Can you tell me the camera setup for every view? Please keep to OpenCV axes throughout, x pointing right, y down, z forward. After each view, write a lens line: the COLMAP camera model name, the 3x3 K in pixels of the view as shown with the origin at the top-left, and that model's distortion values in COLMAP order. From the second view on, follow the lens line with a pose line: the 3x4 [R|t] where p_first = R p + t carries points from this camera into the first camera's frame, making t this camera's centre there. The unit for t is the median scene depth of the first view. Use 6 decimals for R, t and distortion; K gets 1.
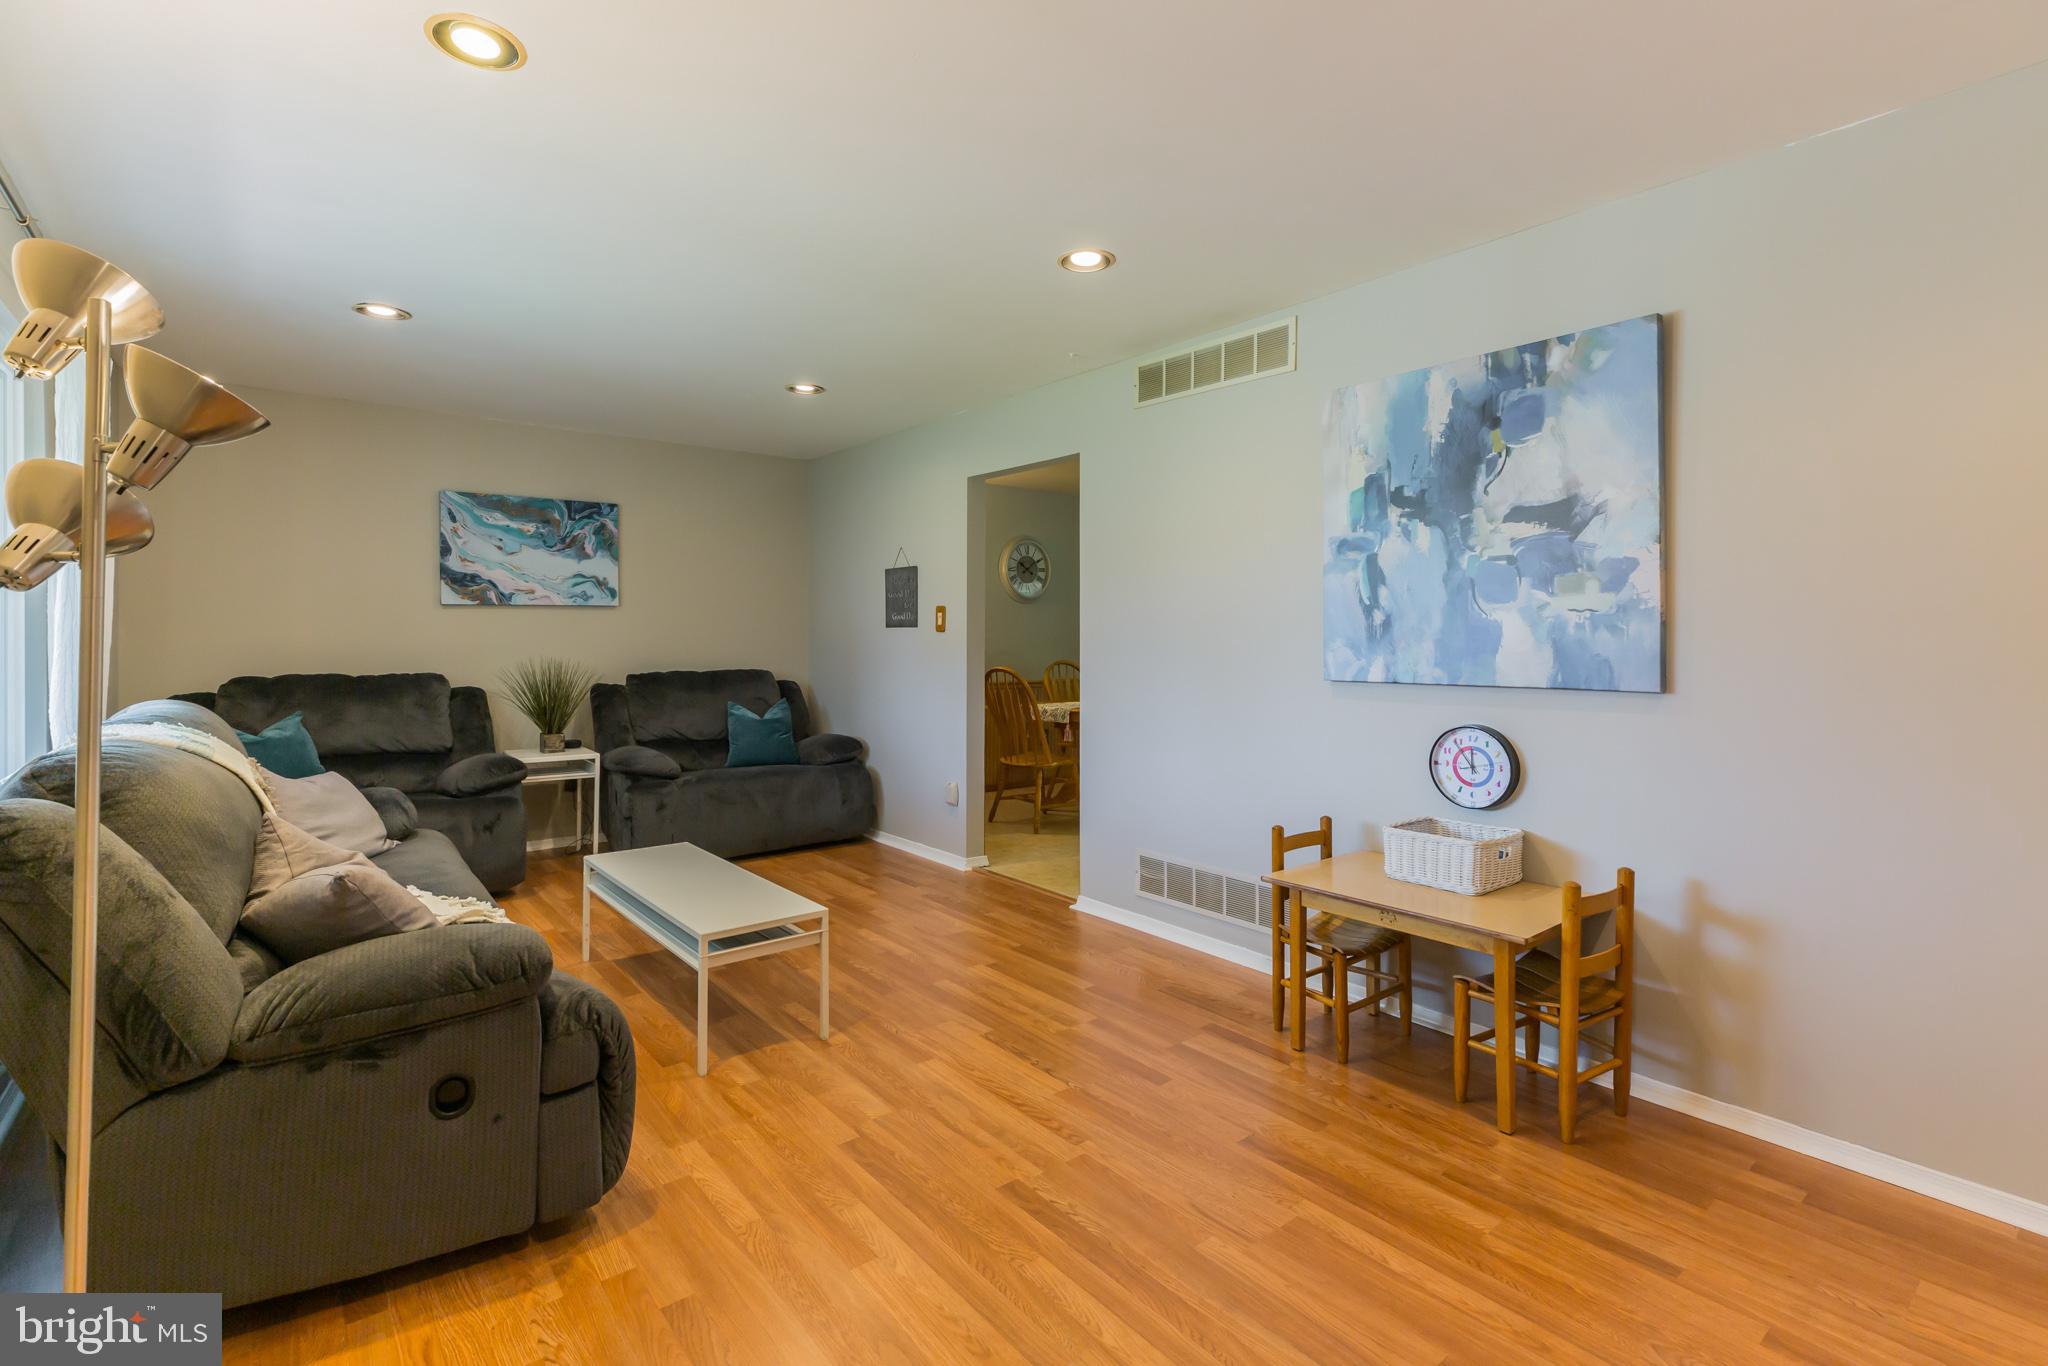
lens RADIAL K [[936.9, 0, 1023.2], [0, 936.9, 638.0], [0, 0, 1]] dist [0.013145, -0.000081]
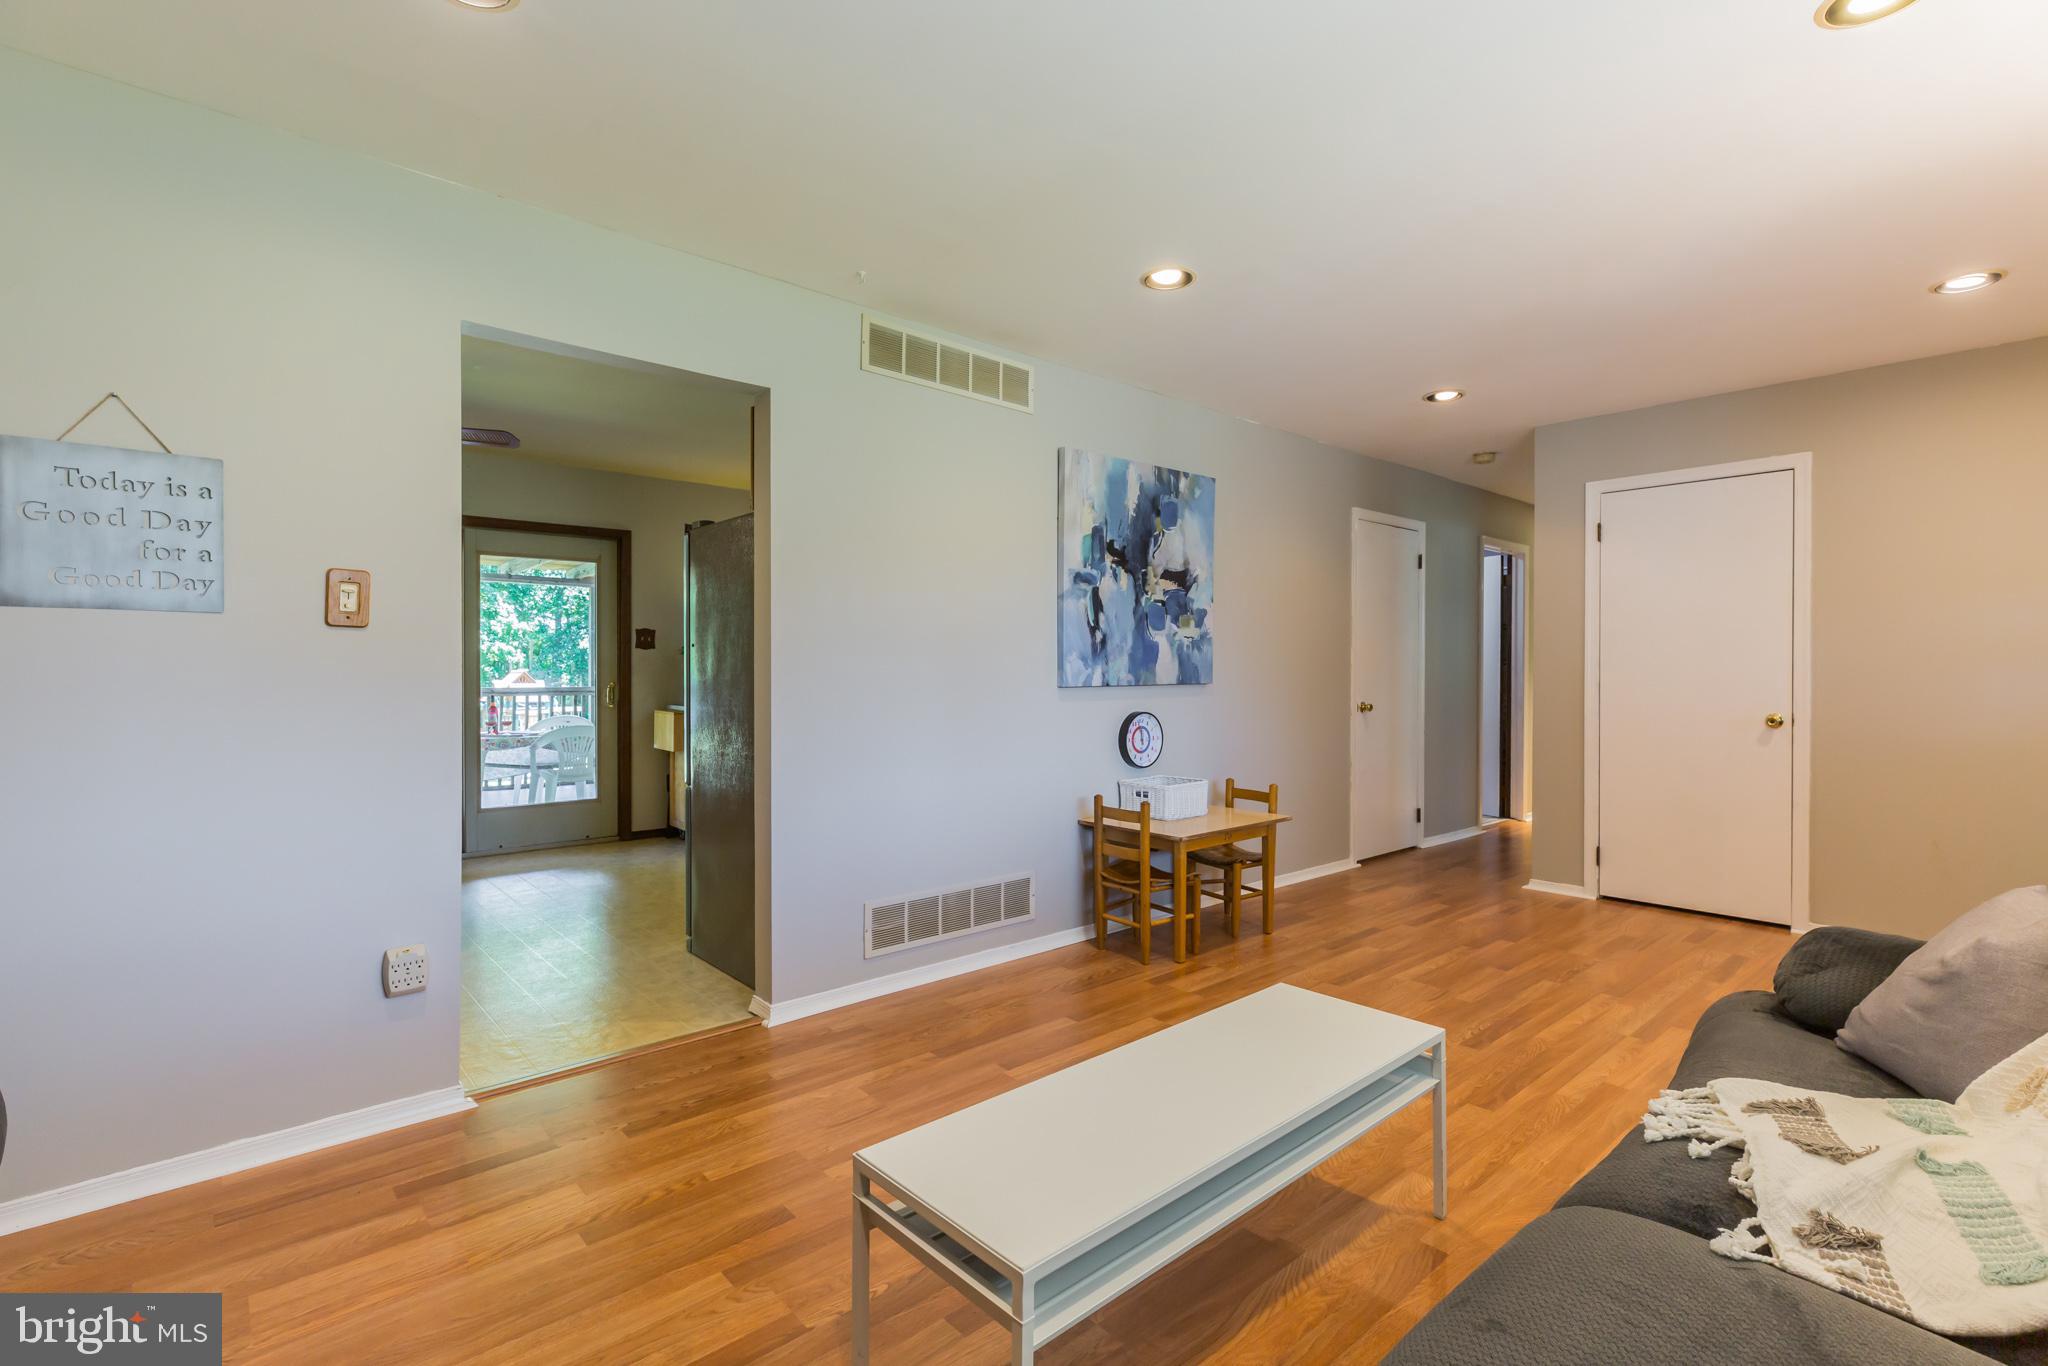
lens RADIAL K [[917.3, 0, 1034.0], [0, 917.3, 672.0], [0, 0, 1]] dist [0.002257, -0.000149]
pose [[-0.036014, -0.008472, 0.999315, -0.940681], [-0.002203, 0.999962, 0.008398, 0.017668], [-0.999349, -0.001899, -0.036032, 1.195502]]
